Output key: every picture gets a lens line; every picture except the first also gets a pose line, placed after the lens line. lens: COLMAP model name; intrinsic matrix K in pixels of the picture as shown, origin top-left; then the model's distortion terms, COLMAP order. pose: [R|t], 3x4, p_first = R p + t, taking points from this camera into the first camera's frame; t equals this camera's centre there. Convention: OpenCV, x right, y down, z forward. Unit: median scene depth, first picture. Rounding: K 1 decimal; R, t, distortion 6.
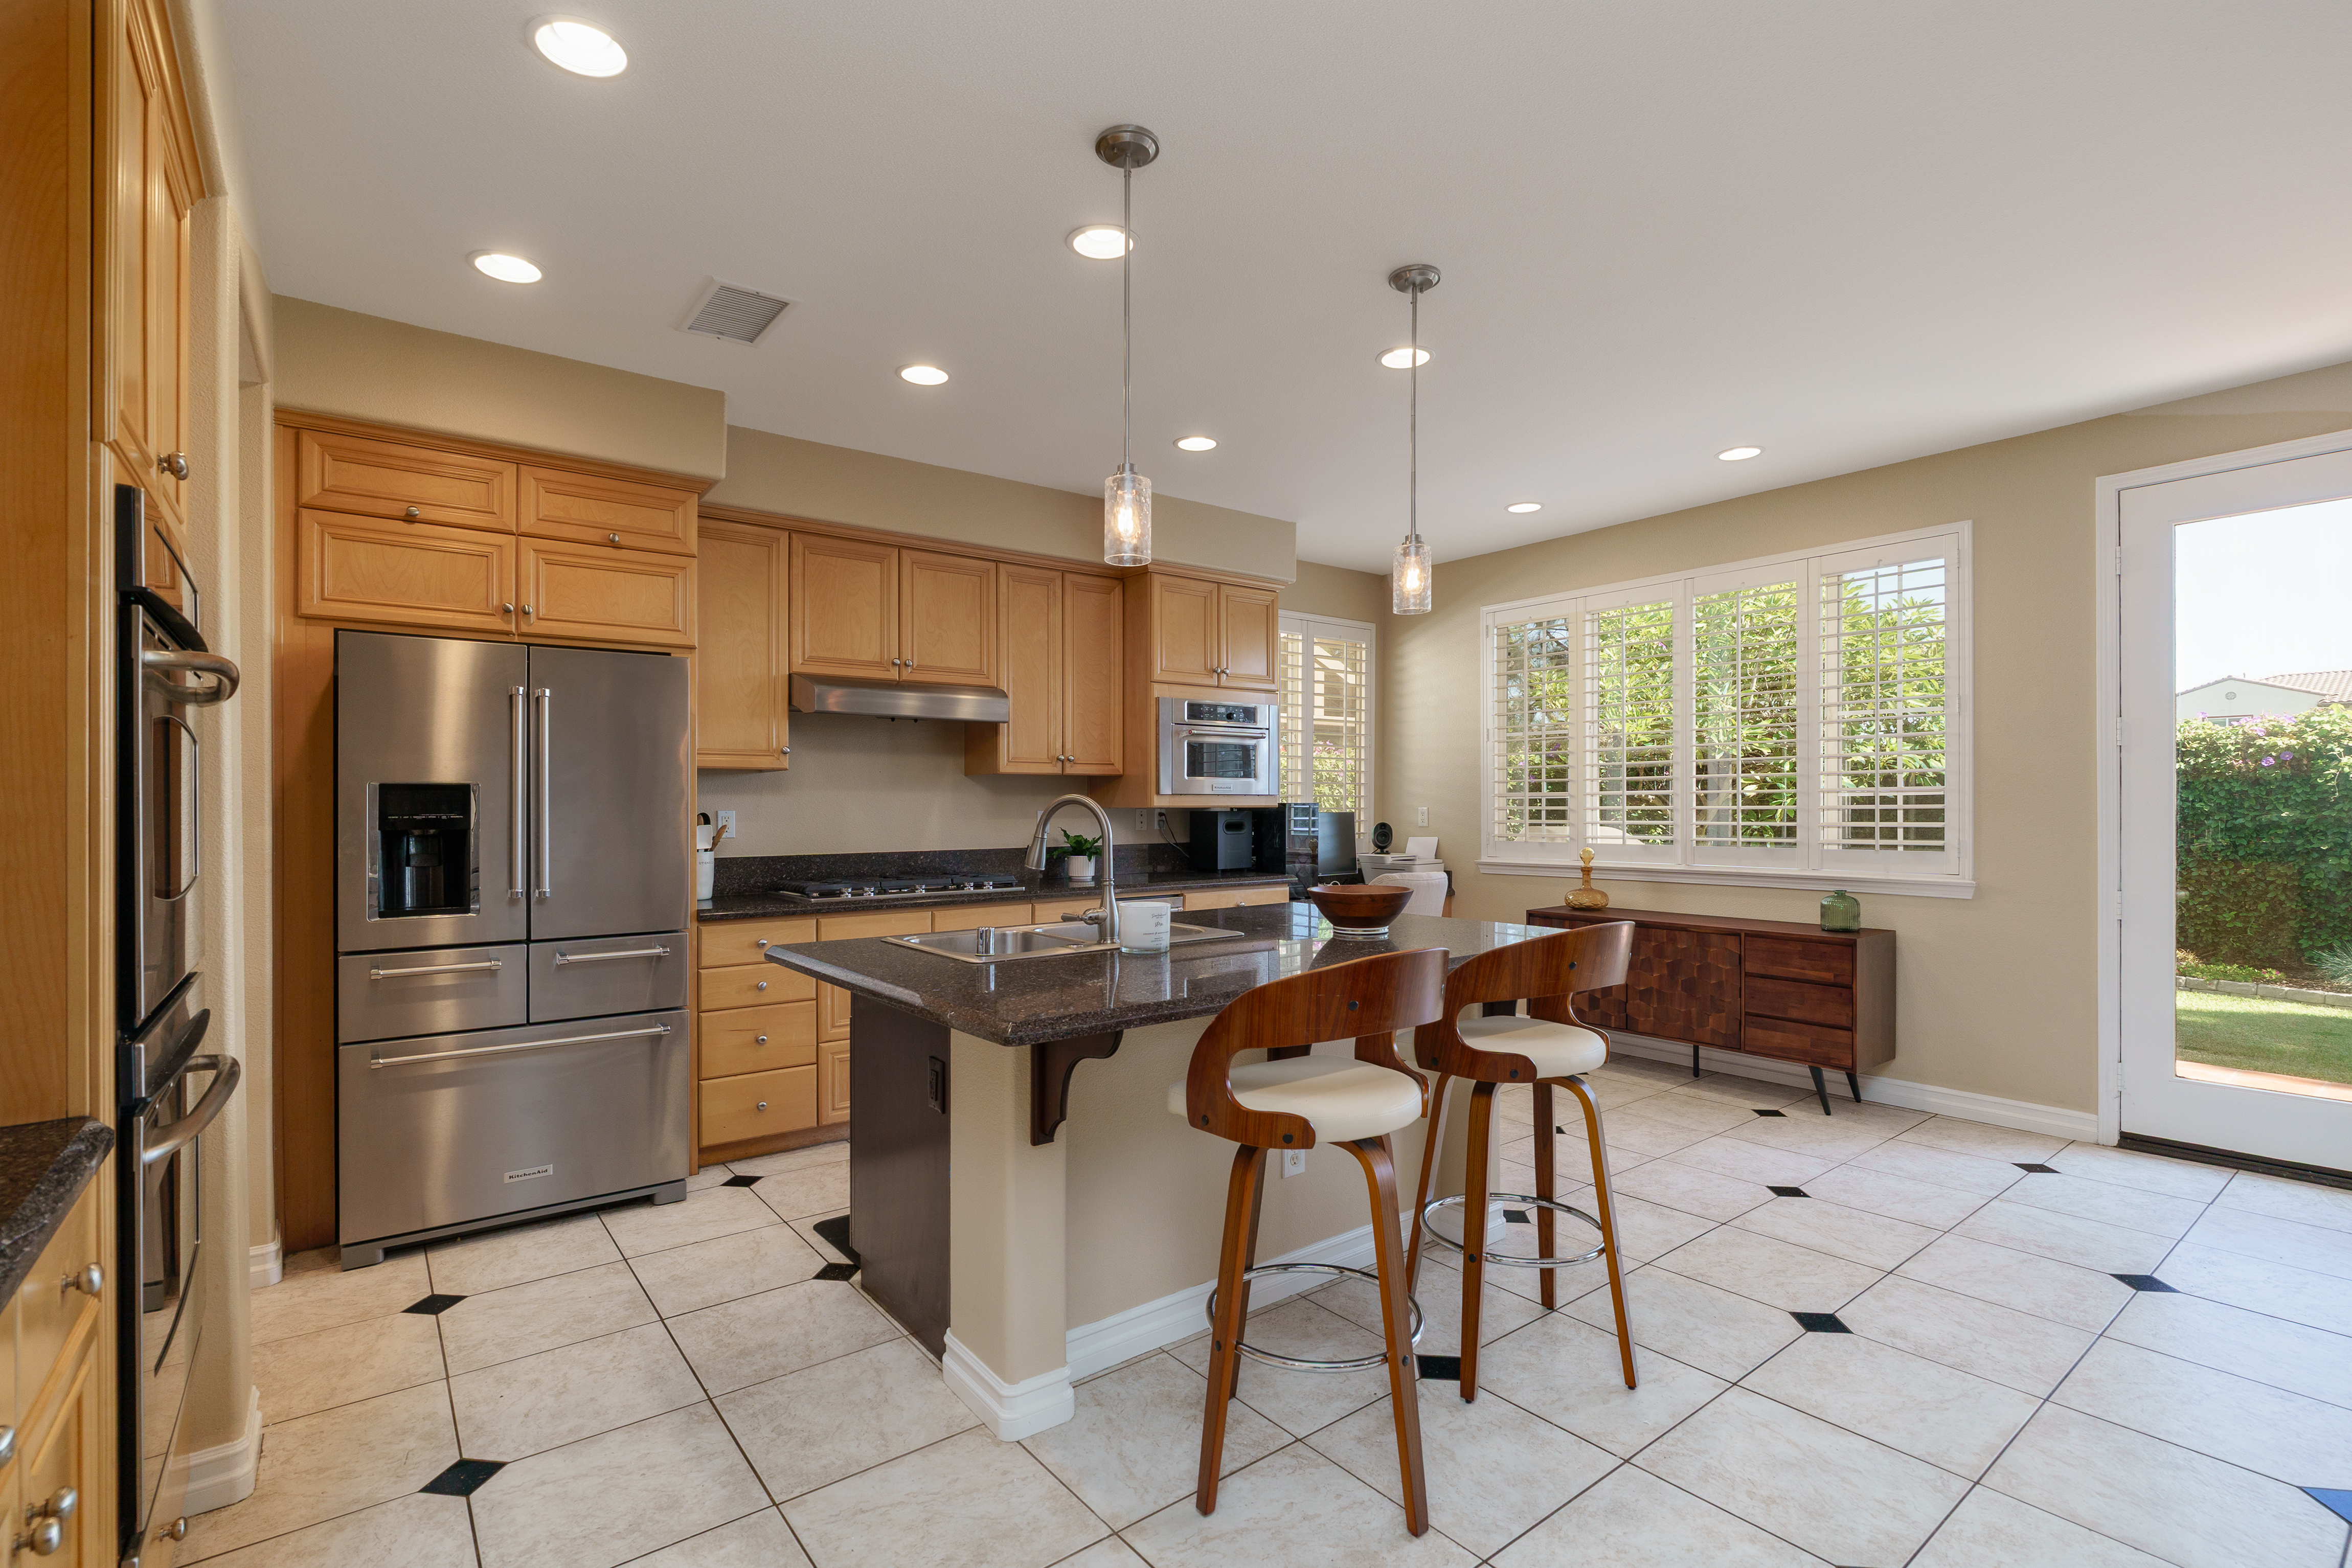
lens RADIAL K [[1076.5, 0, 1173.5], [0, 1076.5, 805.1], [0, 0, 1]] dist [-0.014375, 0.004135]
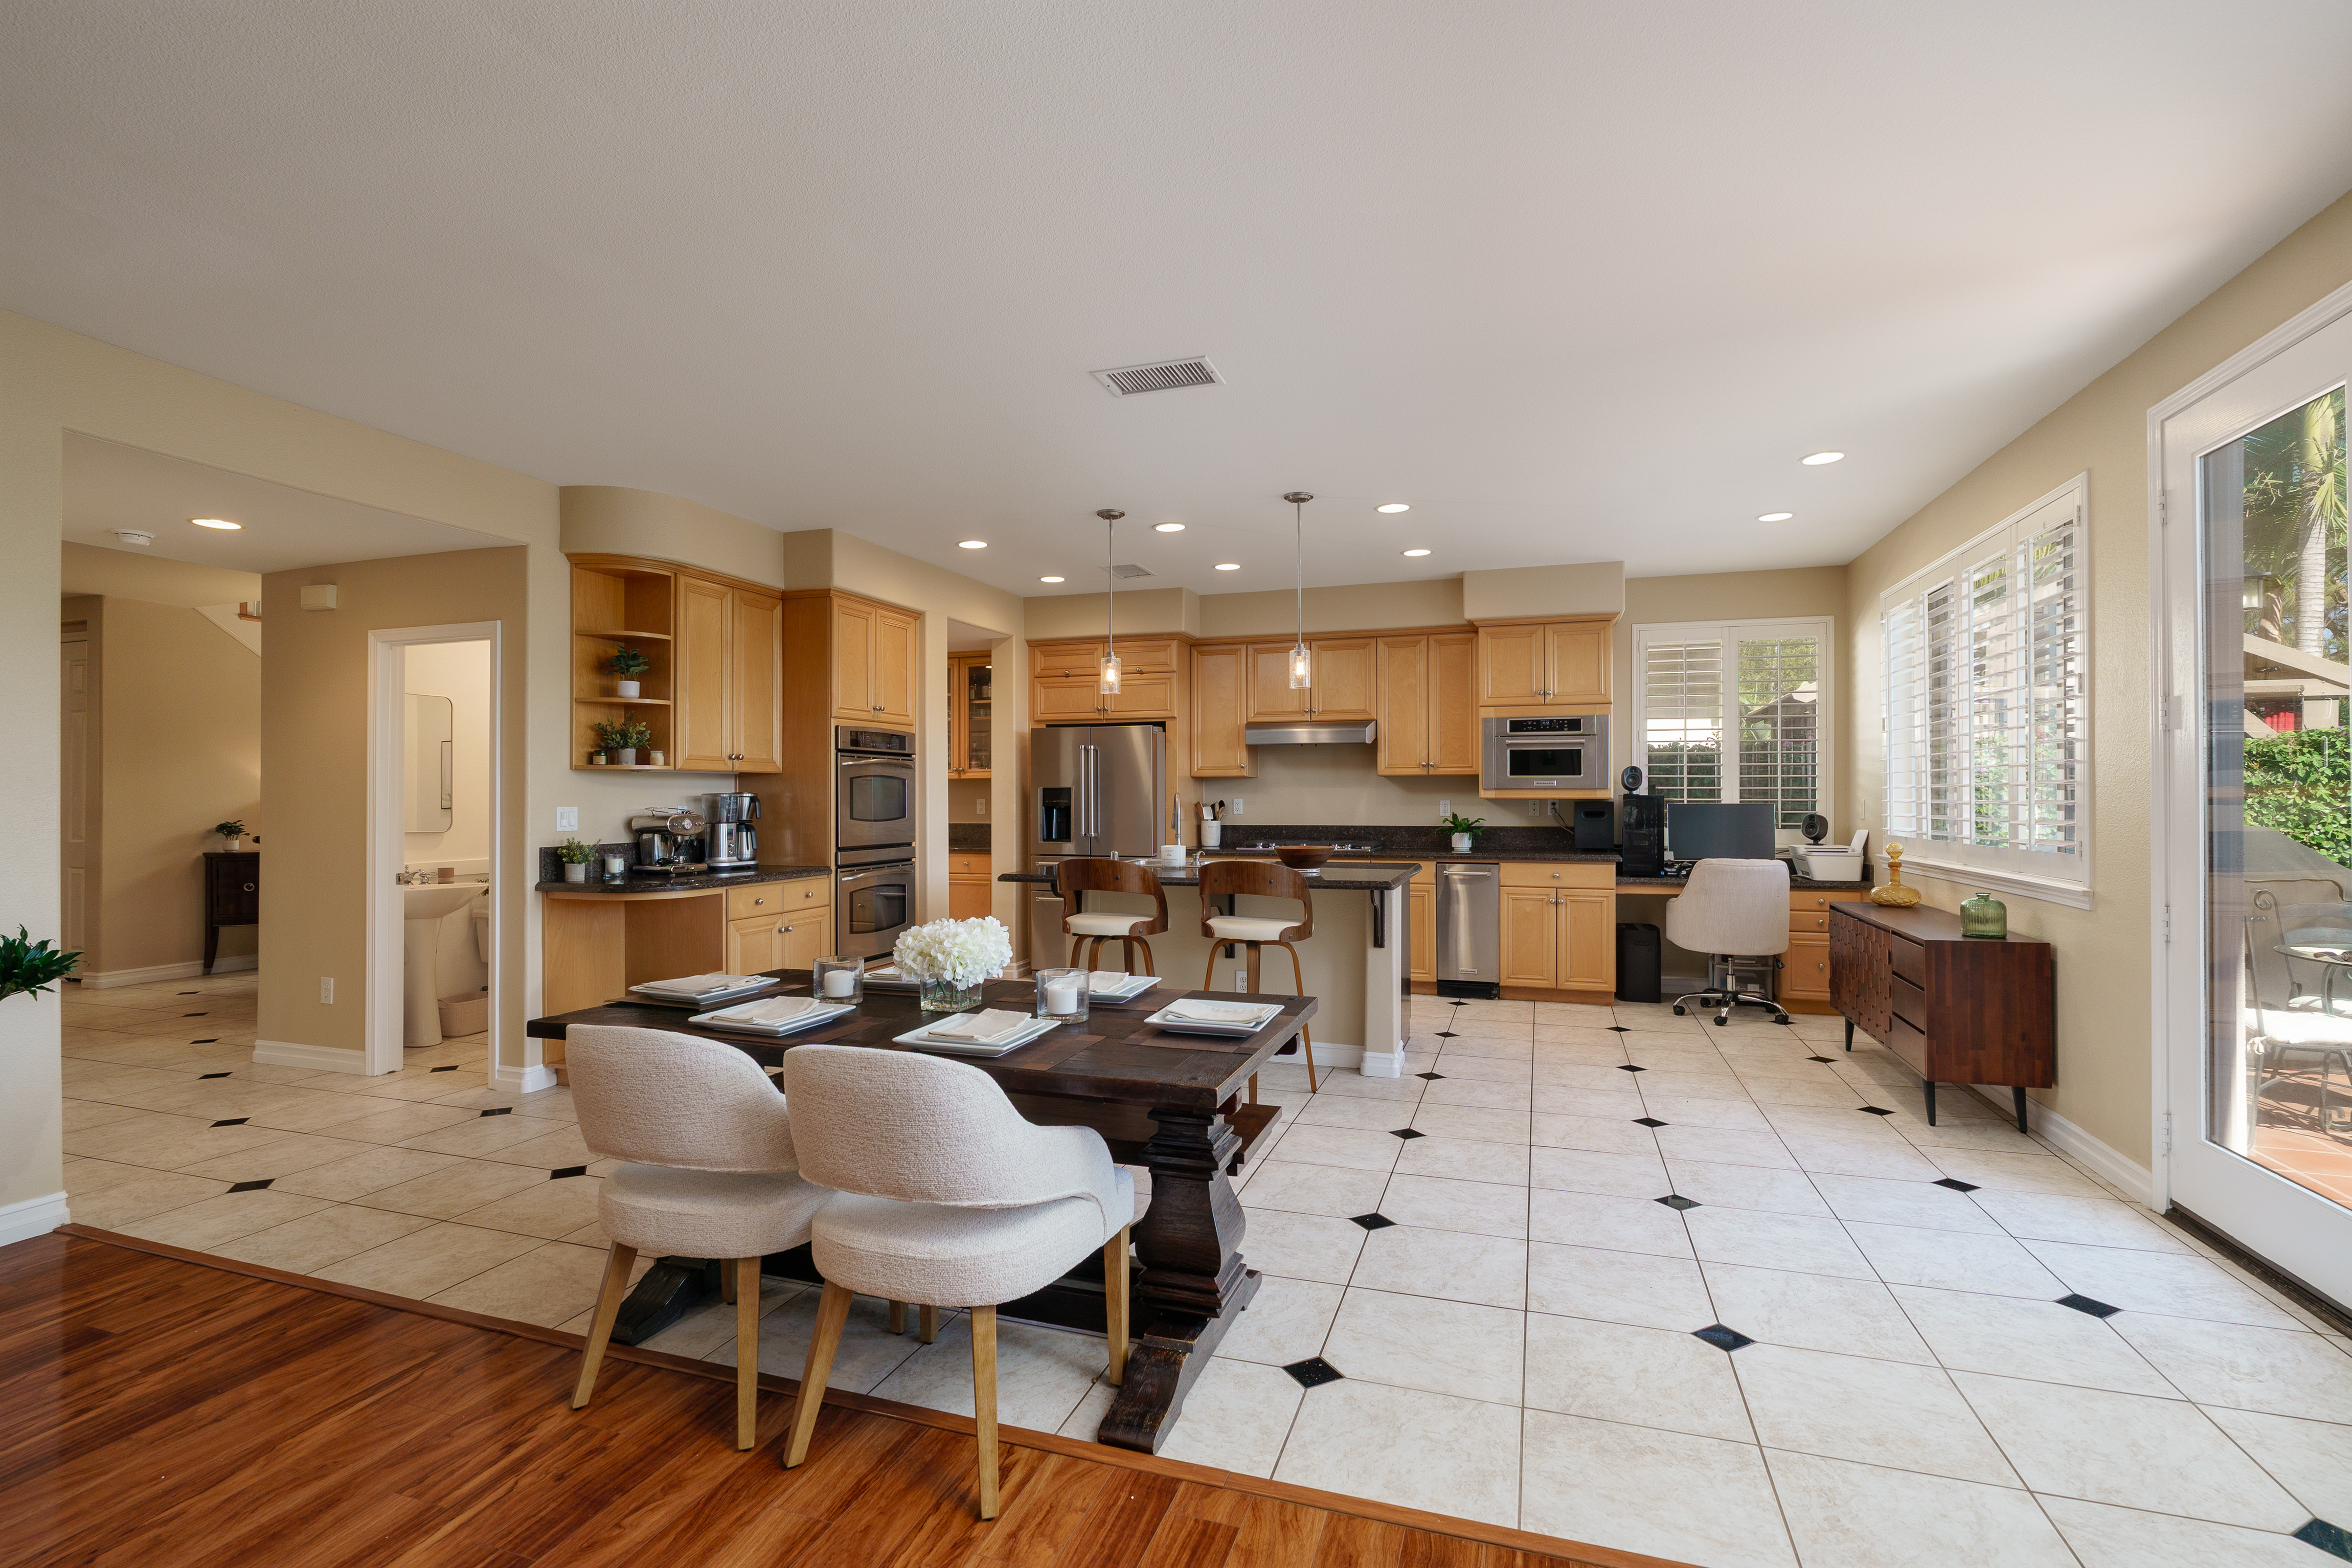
lens RADIAL K [[1076.5, 0, 1178.6], [0, 1076.5, 782.6], [0, 0, 1]] dist [-0.014375, 0.004135]
pose [[0.553111, -0.007100, -0.833077, 1.094253], [-0.000855, 0.999958, -0.009089, -0.006552], [0.833107, 0.005739, 0.553082, -0.089898]]
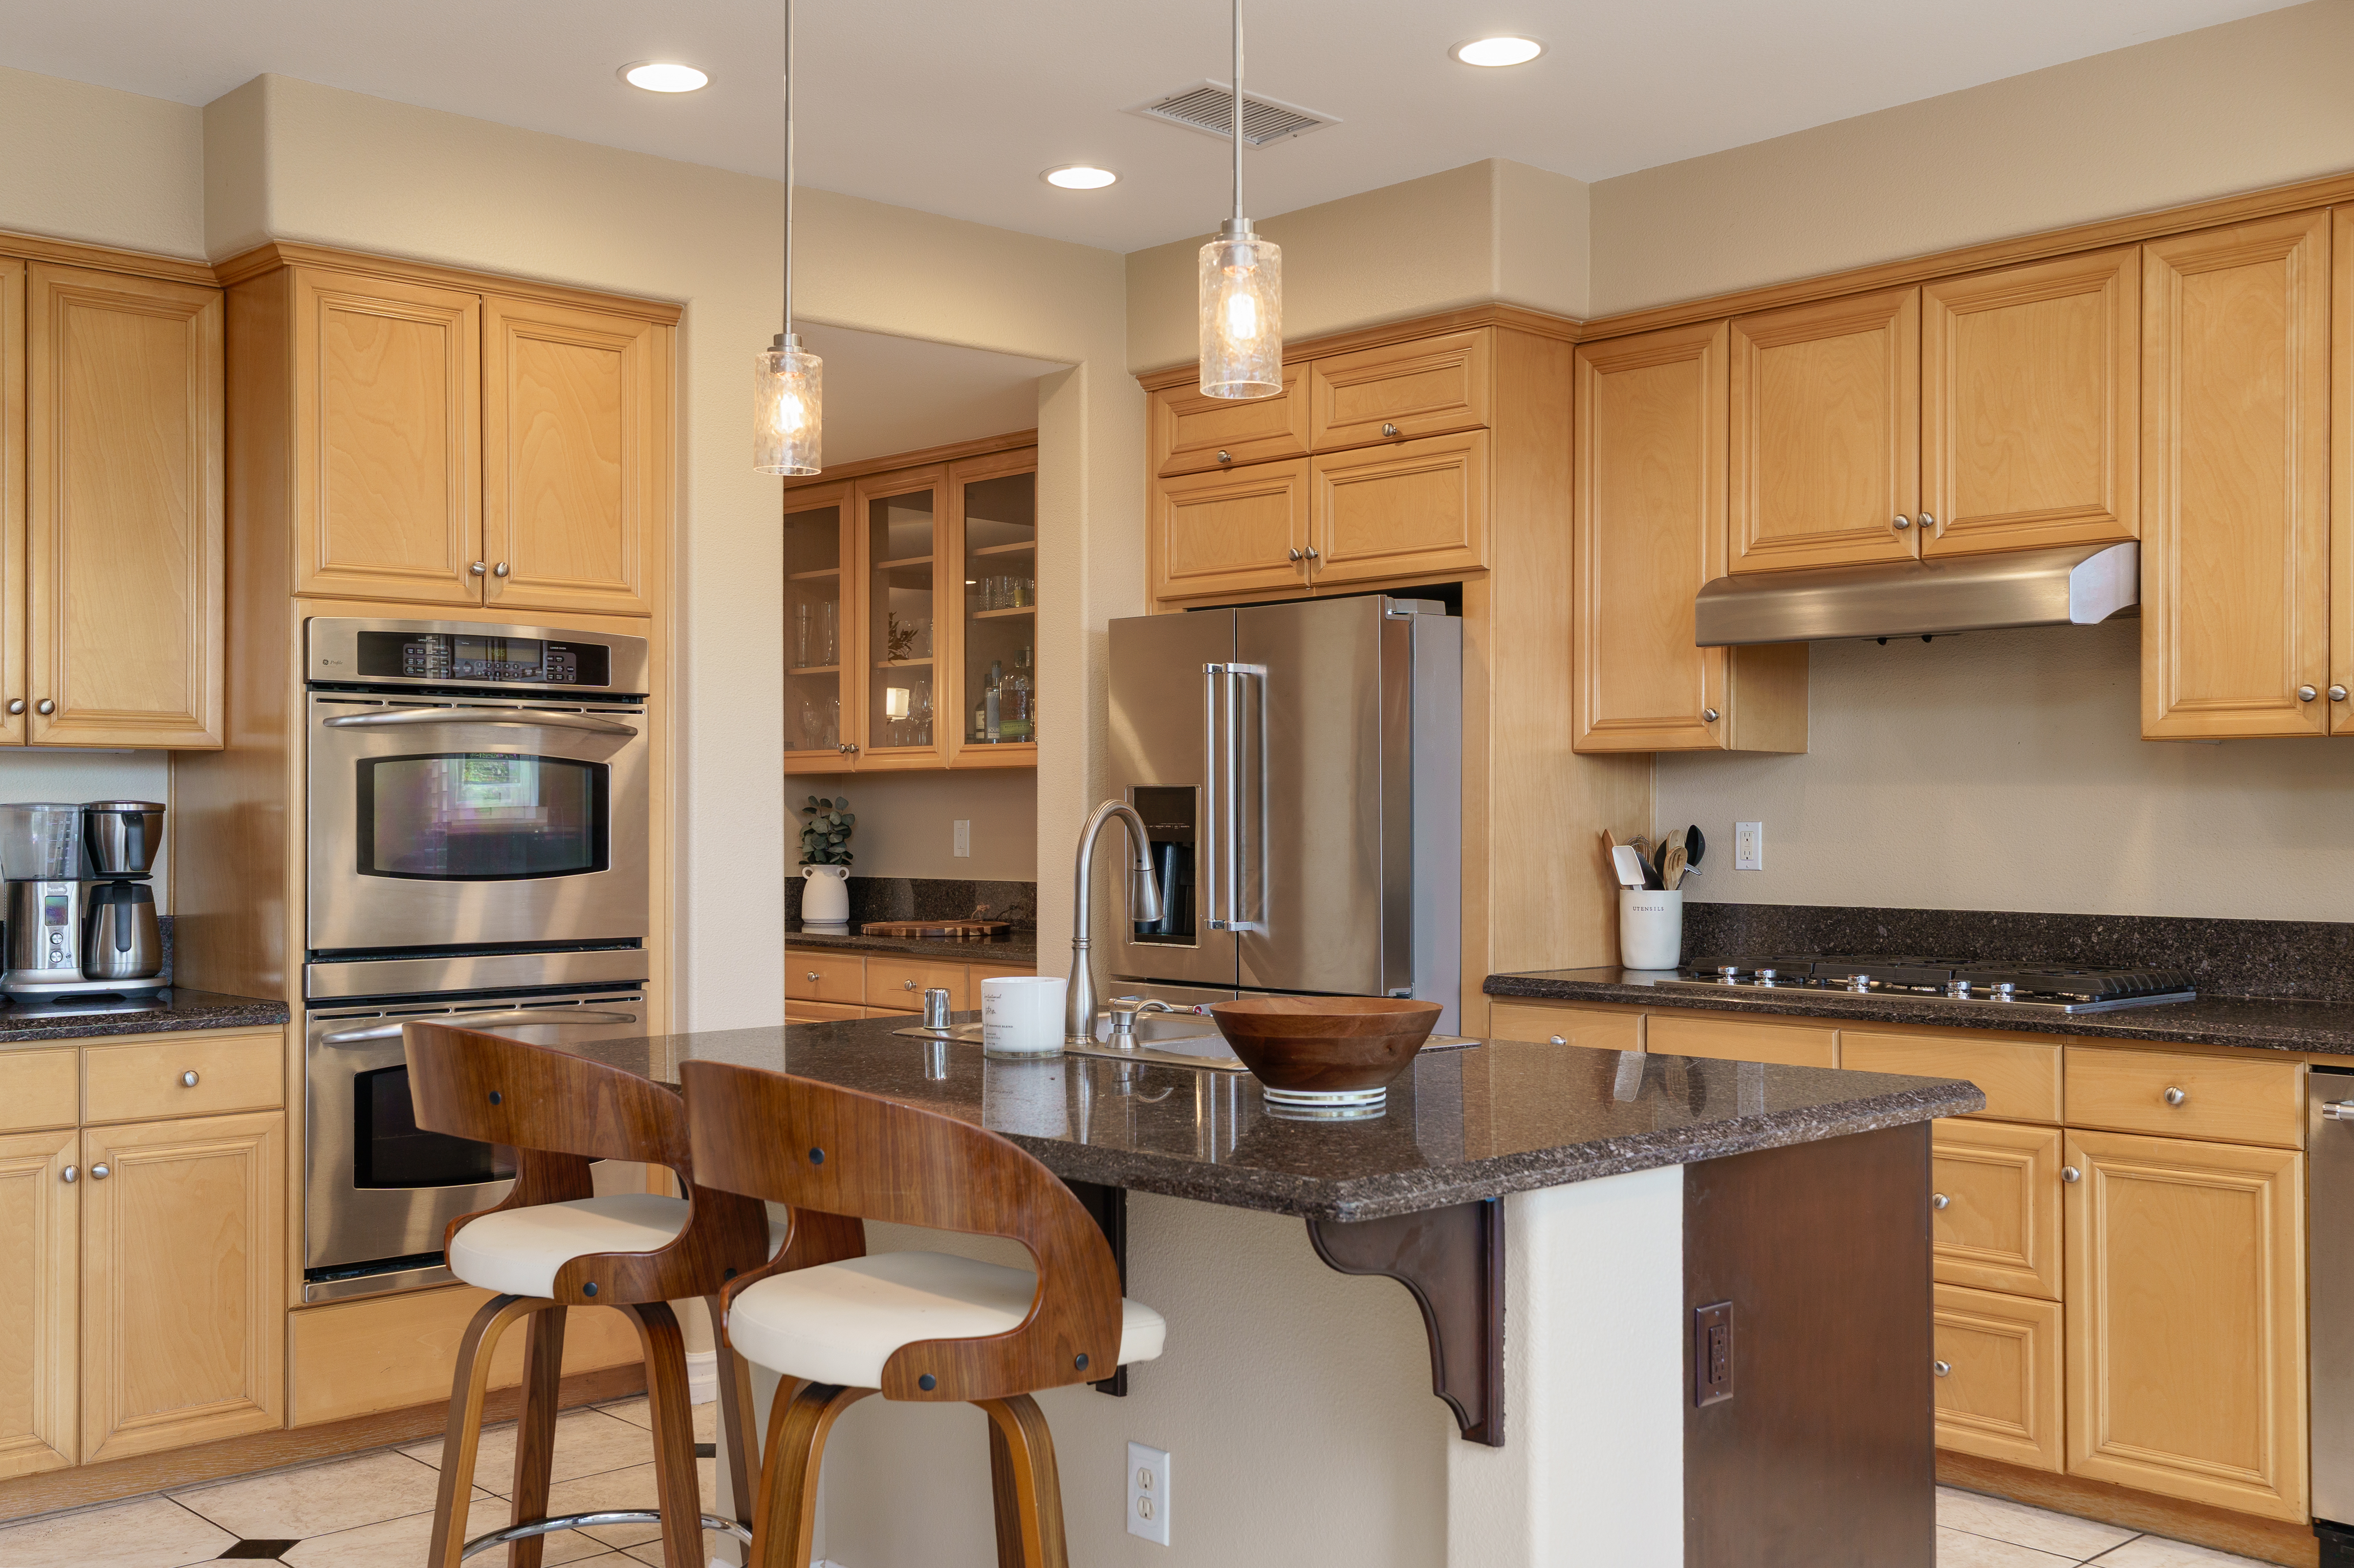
lens RADIAL K [[2326.1, 0, 1184.1], [0, 2326.1, 801.4], [0, 0, 1]] dist [0.008240, 0.000000]
pose [[0.093216, -0.002182, -0.995644, 0.828690], [-0.000086, 0.999998, -0.002200, -0.003275], [0.995646, 0.000291, 0.093215, 0.616096]]
